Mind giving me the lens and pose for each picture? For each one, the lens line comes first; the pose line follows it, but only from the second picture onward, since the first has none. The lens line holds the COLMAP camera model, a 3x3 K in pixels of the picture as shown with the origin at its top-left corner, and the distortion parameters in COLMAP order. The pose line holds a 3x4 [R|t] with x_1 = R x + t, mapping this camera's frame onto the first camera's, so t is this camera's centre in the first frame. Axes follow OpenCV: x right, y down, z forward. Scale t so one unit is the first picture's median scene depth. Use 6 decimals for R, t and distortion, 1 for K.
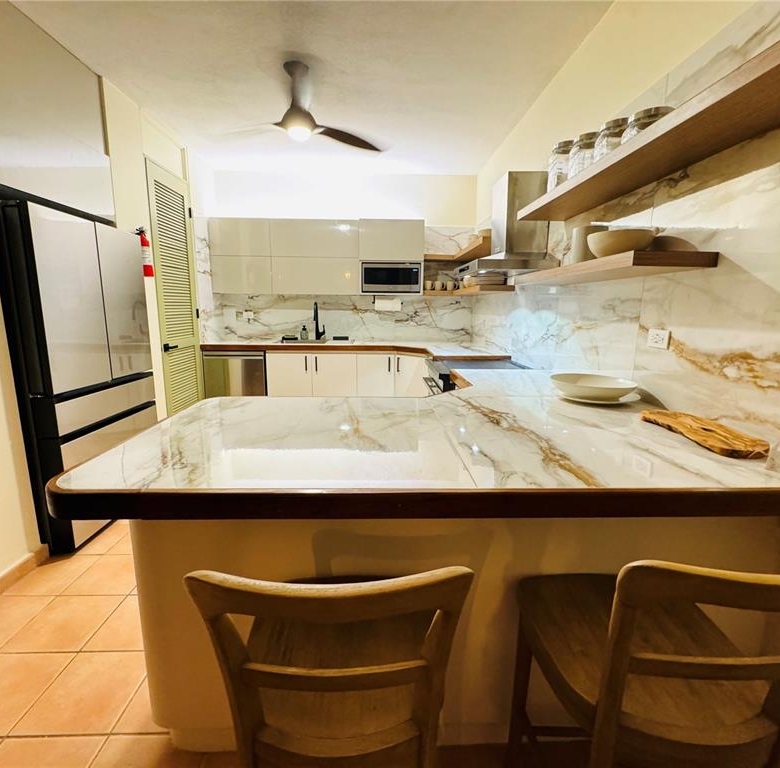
lens RADIAL K [[410.6, 0, 388.8], [0, 410.6, 387.2], [0, 0, 1]] dist [0.002533, -0.000071]
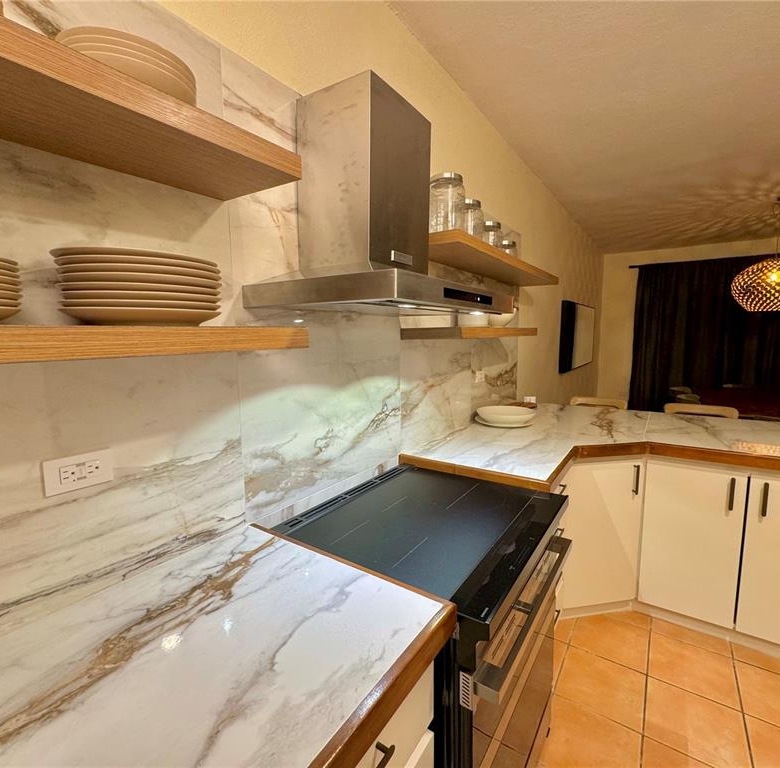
lens RADIAL K [[410.6, 0, 390.6], [0, 410.6, 382.3], [0, 0, 1]] dist [0.002533, -0.000071]
pose [[-0.809193, -0.073920, 0.582875, 0.002909], [0.113399, 0.953752, 0.278385, -0.213014], [-0.576496, 0.291365, -0.763386, 0.891854]]
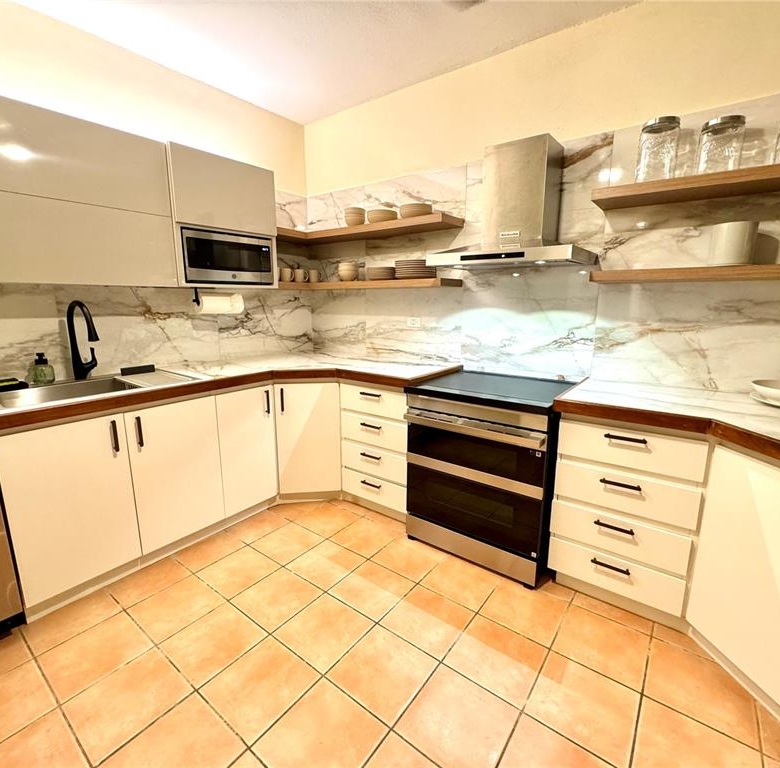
lens RADIAL K [[410.6, 0, 390.6], [0, 410.6, 380.8], [0, 0, 1]] dist [0.002533, -0.000071]
pose [[0.627724, -0.159172, 0.761989, -0.326859], [0.154814, 0.984845, 0.078189, -0.101237], [-0.762886, 0.068886, 0.642853, 0.444143]]
